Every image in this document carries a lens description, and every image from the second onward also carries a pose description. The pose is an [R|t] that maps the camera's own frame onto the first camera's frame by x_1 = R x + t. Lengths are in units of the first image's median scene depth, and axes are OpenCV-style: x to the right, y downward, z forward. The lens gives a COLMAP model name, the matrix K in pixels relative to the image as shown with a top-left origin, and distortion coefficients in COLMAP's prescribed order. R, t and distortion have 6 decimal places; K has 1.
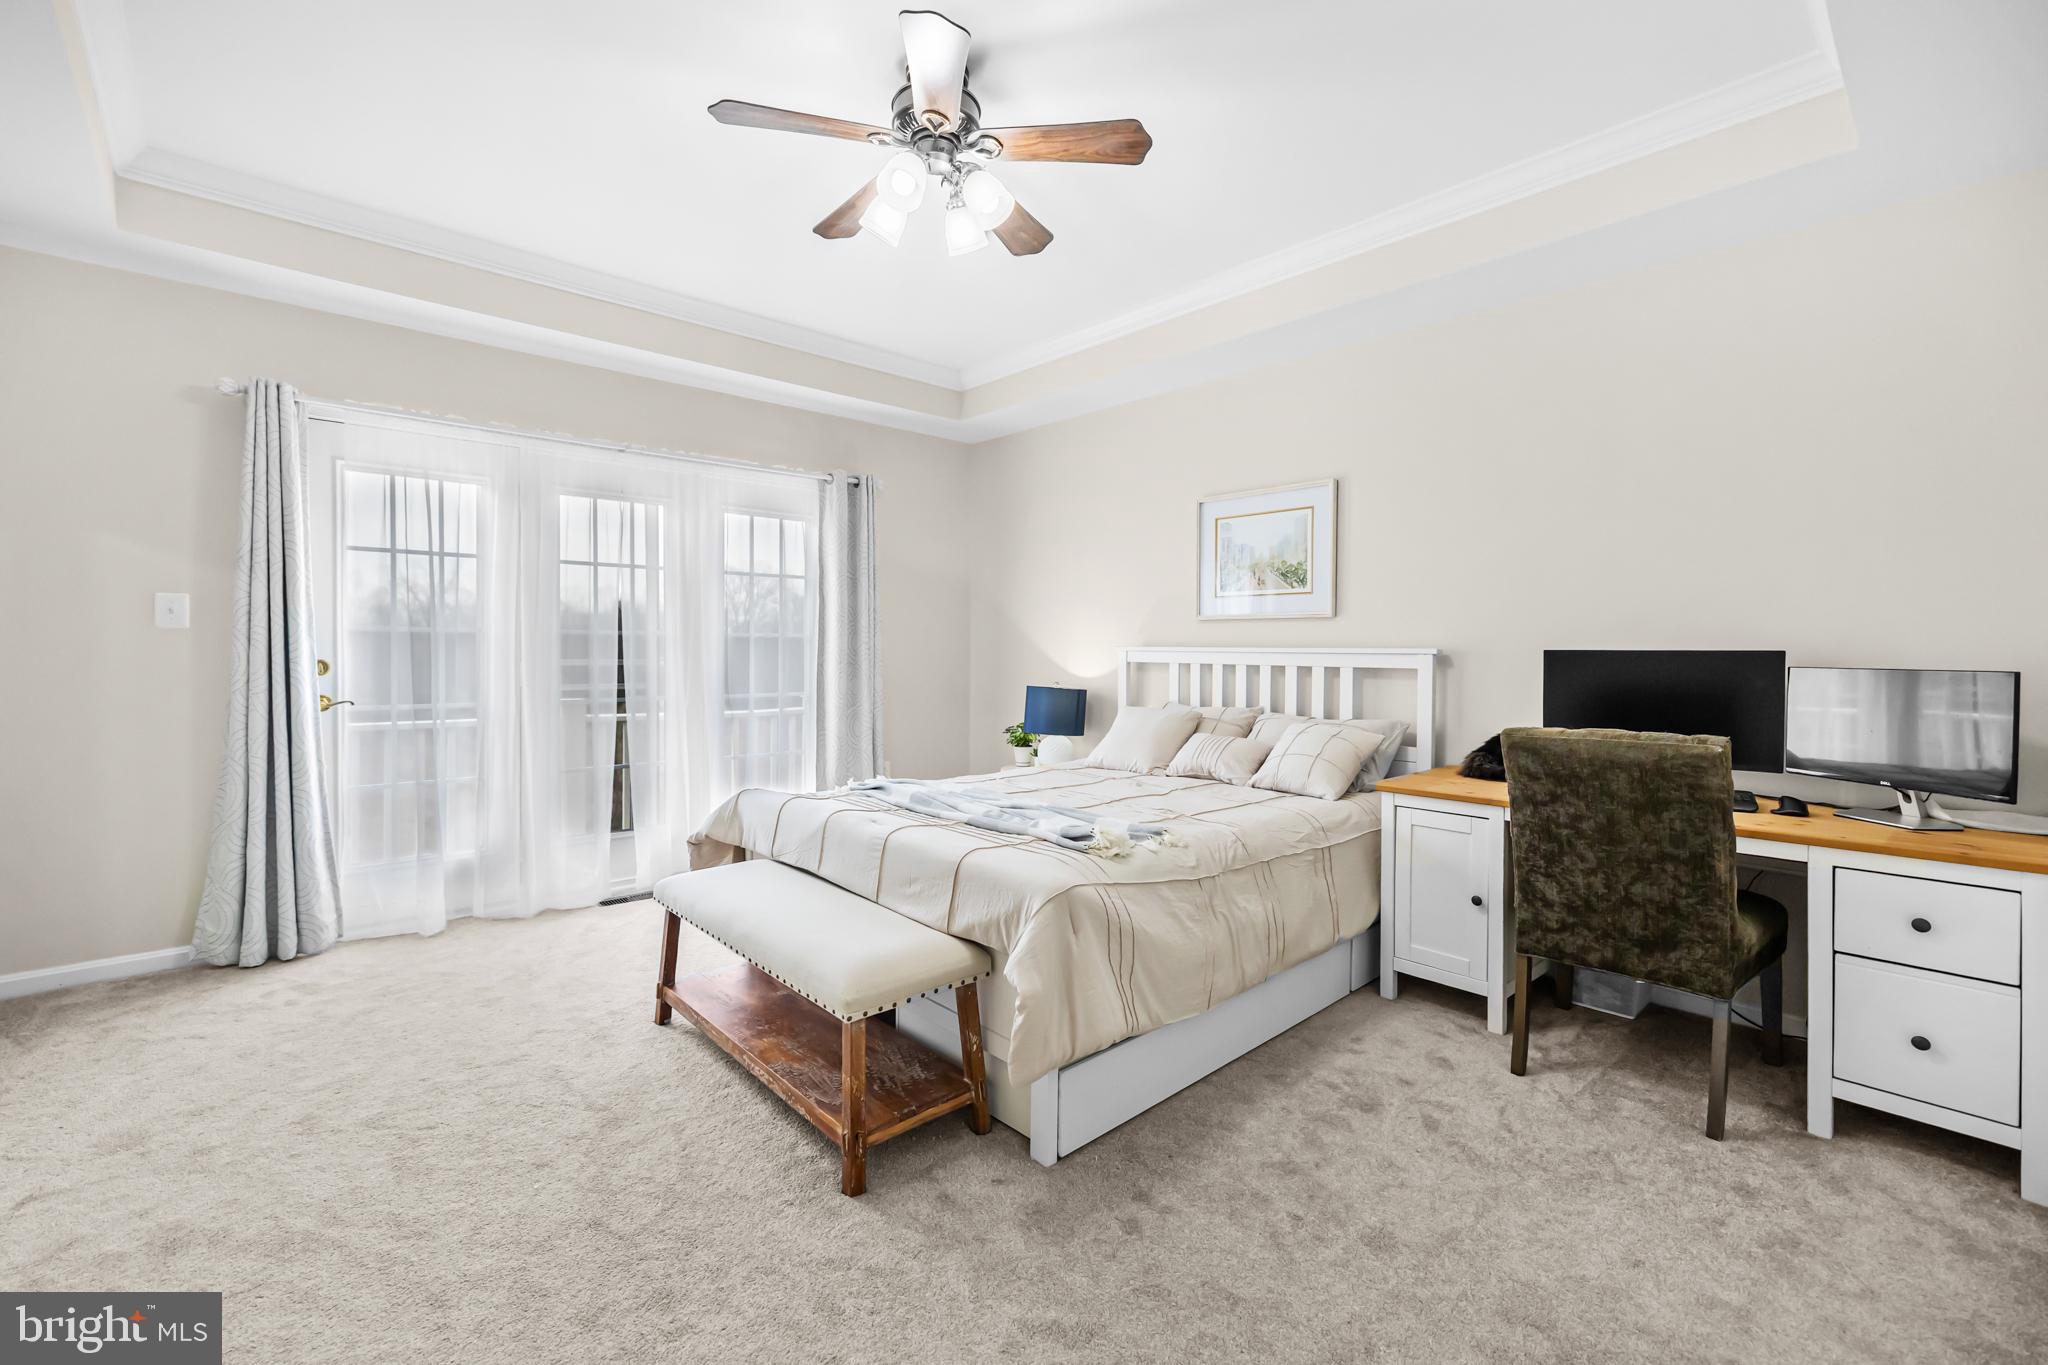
lens RADIAL K [[872.5, 0, 1016.7], [0, 872.5, 668.5], [0, 0, 1]] dist [-0.002868, -0.000266]
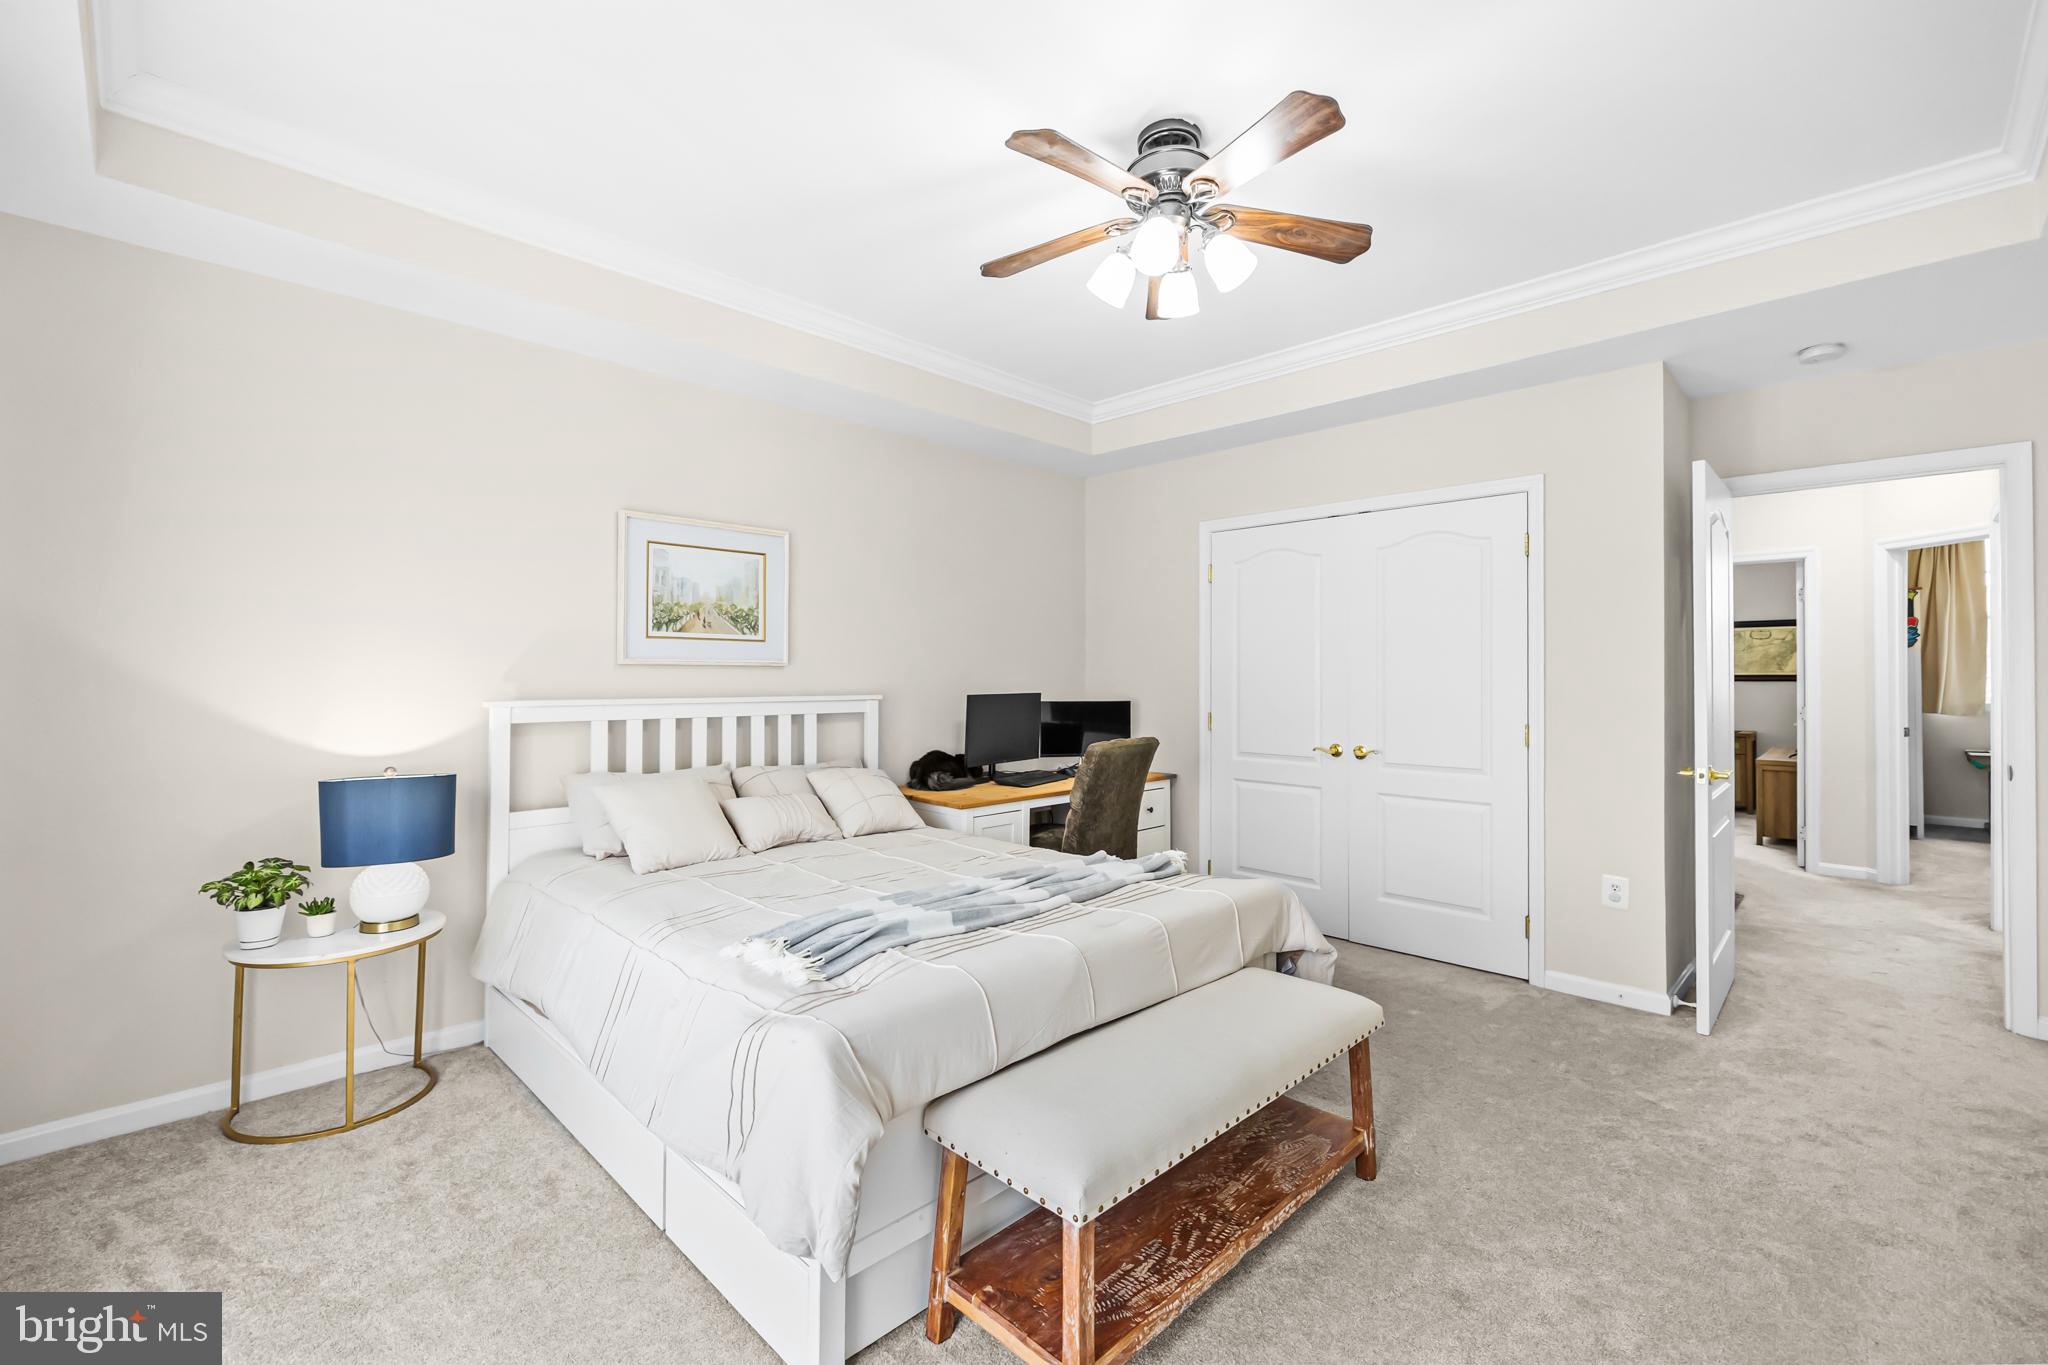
lens RADIAL K [[872.5, 0, 1016.7], [0, 872.5, 668.5], [0, 0, 1]] dist [-0.002868, -0.000266]
pose [[-0.055748, 0.006909, 0.998421, -0.658661], [0.024594, 0.999682, -0.005544, -0.042416], [-0.998142, 0.024246, -0.055900, 0.762417]]
